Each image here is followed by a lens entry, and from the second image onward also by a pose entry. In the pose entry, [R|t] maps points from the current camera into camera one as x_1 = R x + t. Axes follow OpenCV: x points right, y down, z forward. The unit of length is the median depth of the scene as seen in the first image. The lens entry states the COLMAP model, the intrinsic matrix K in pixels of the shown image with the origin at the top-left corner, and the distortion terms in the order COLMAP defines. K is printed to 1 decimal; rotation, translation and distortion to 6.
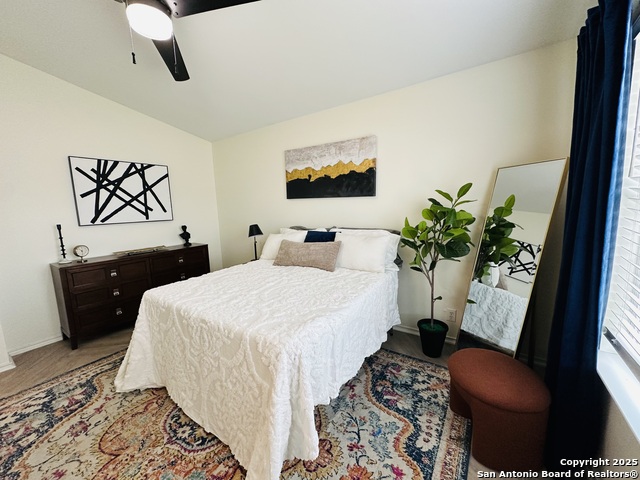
lens RADIAL K [[255.3, 0, 320.4], [0, 255.3, 239.0], [0, 0, 1]] dist [-0.003239, 0.000606]
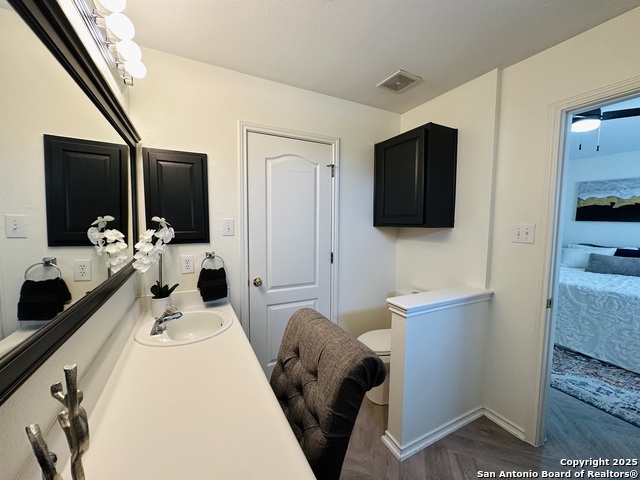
lens RADIAL K [[255.3, 0, 318.1], [0, 255.3, 239.3], [0, 0, 1]] dist [-0.003239, 0.000606]
pose [[0.877226, 0.085087, -0.472477, -0.831043], [-0.110880, 0.993468, -0.026955, 0.133017], [0.467097, 0.076034, 0.880931, -0.850453]]
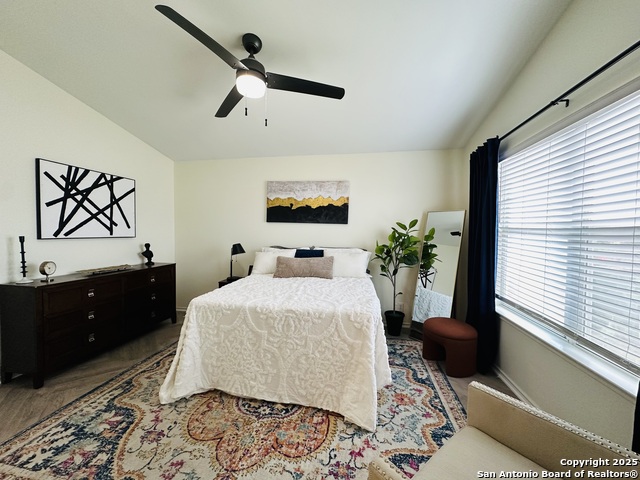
lens RADIAL K [[255.3, 0, 319.5], [0, 255.3, 239.7], [0, 0, 1]] dist [-0.003239, 0.000606]
pose [[0.909701, 0.031106, 0.414098, -0.510812], [0.012552, 0.994675, -0.102291, 0.054826], [-0.415075, 0.098252, 0.904466, -0.165732]]
